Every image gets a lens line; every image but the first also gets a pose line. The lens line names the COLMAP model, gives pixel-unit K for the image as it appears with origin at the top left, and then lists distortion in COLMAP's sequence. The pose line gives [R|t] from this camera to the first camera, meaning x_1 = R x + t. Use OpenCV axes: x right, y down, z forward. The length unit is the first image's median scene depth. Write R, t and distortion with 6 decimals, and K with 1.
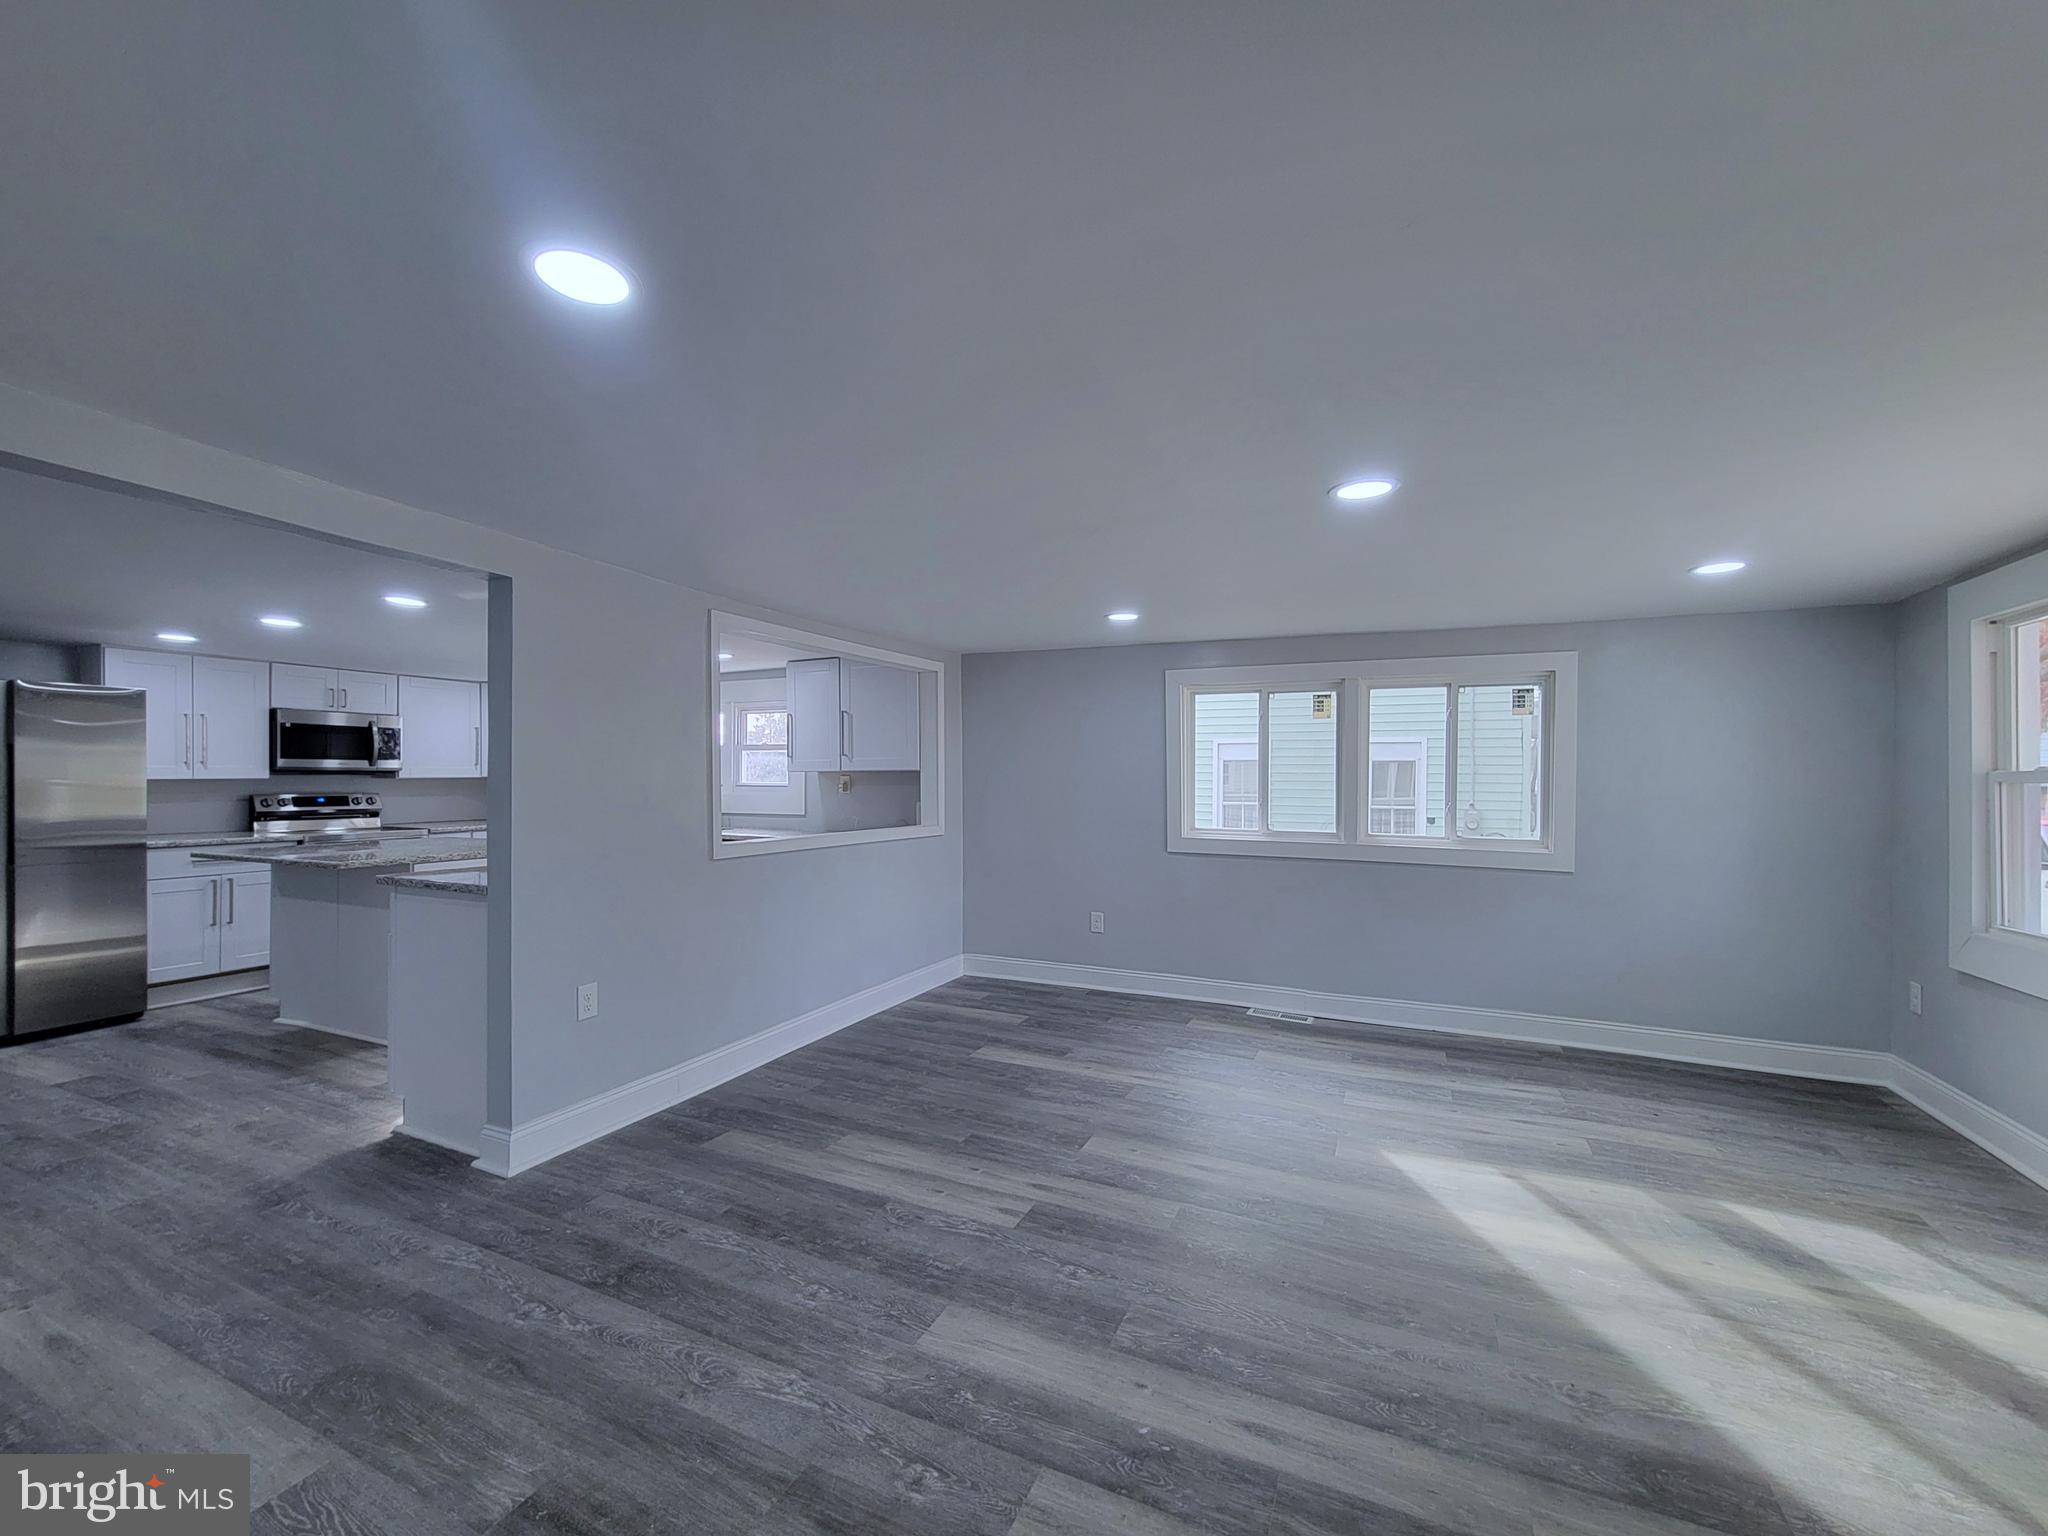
lens RADIAL K [[842.2, 0, 1017.0], [0, 842.2, 774.9], [0, 0, 1]] dist [0.004329, -0.000012]
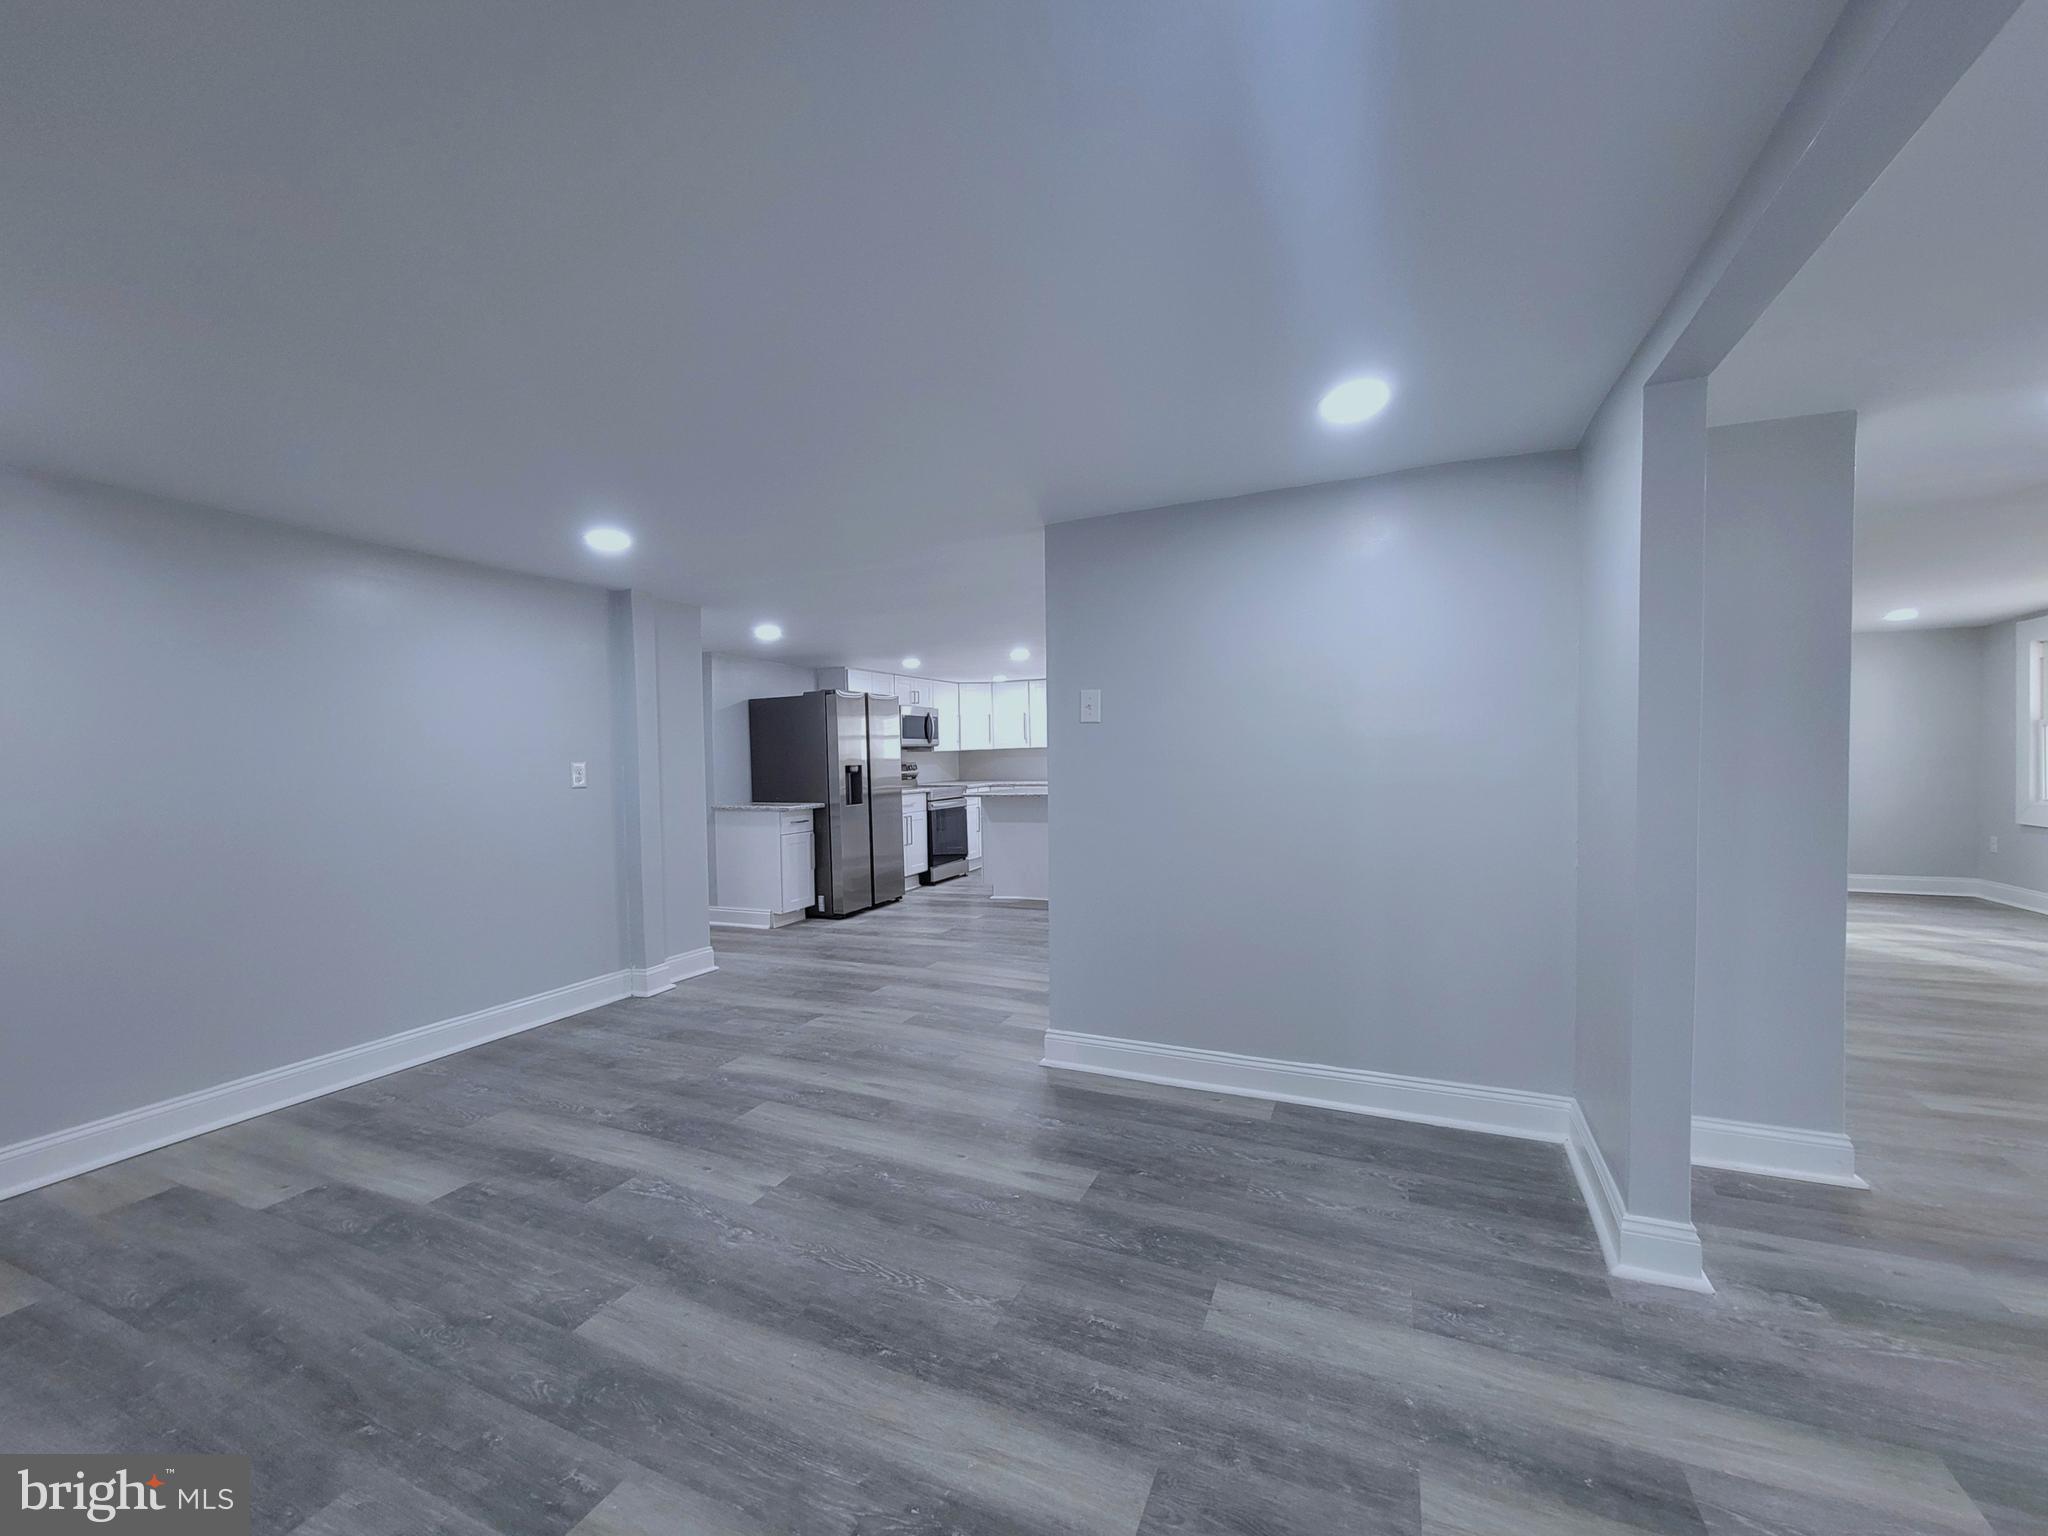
lens RADIAL K [[844.4, 0, 1024.0], [0, 844.4, 768.0], [0, 0, 1]] dist [-0.001233, -0.000049]
pose [[0.999568, -0.022212, 0.019225, -1.199304], [0.021813, 0.999547, 0.020719, 0.012039], [-0.019677, -0.020291, 0.999600, -0.878537]]
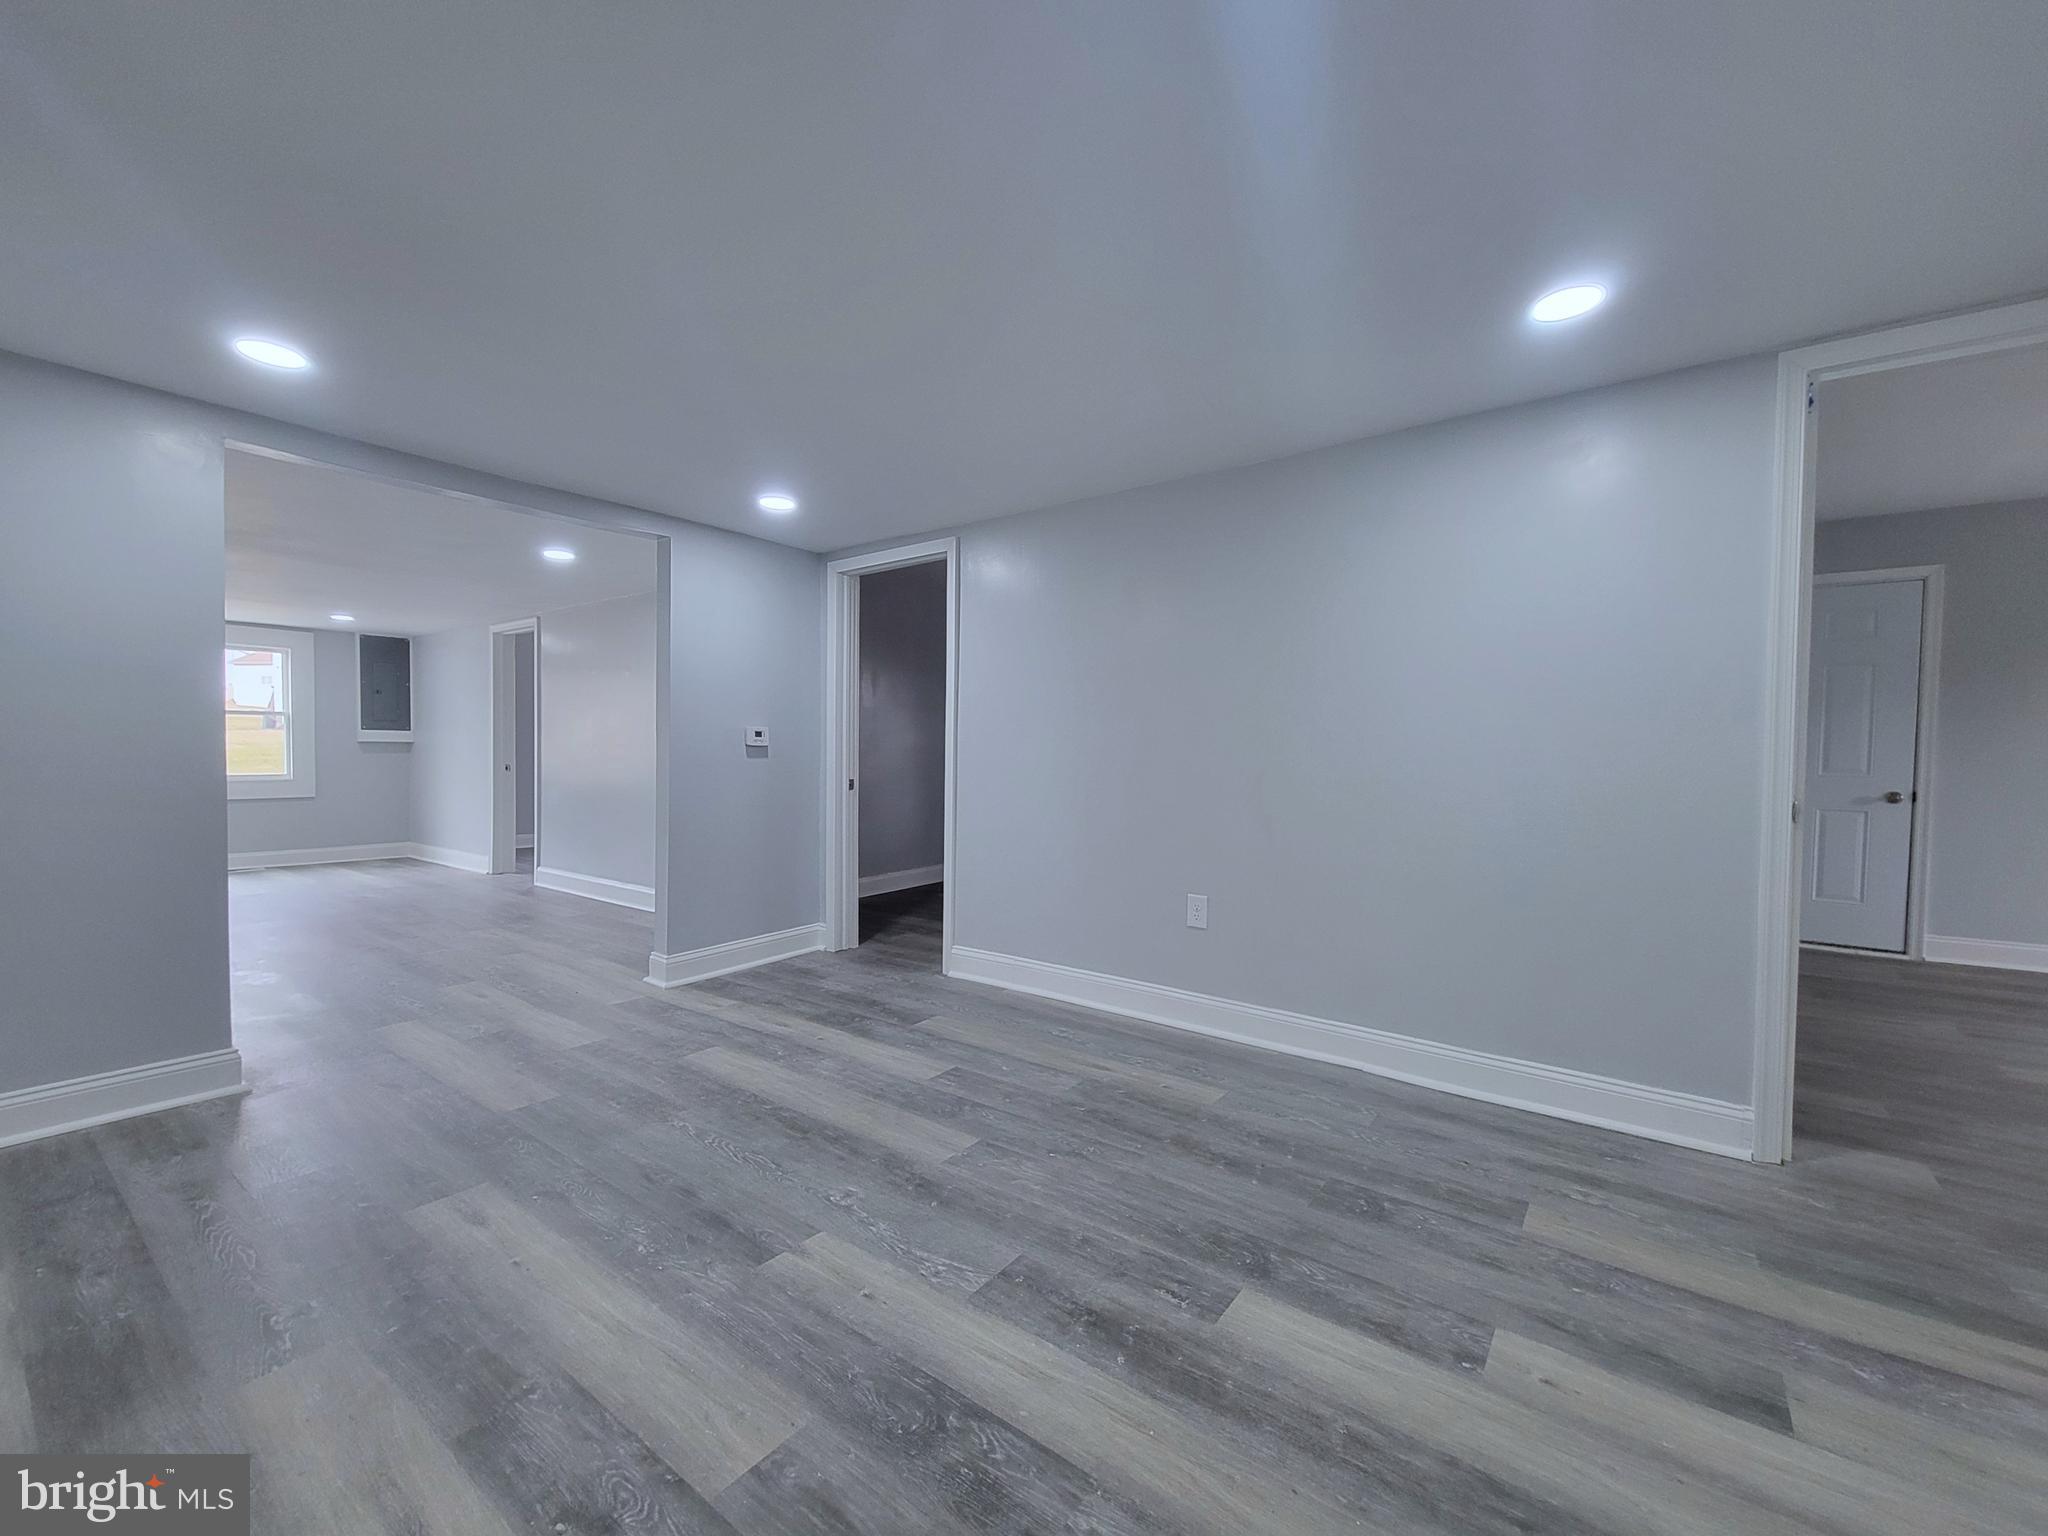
lens RADIAL K [[844.4, 0, 1024.0], [0, 844.4, 768.0], [0, 0, 1]] dist [-0.001233, -0.000049]
pose [[-0.979286, -0.015249, 0.201905, -1.687809], [-0.012226, 0.999794, 0.016212, 0.065584], [-0.202110, 0.013407, -0.979271, 0.409169]]
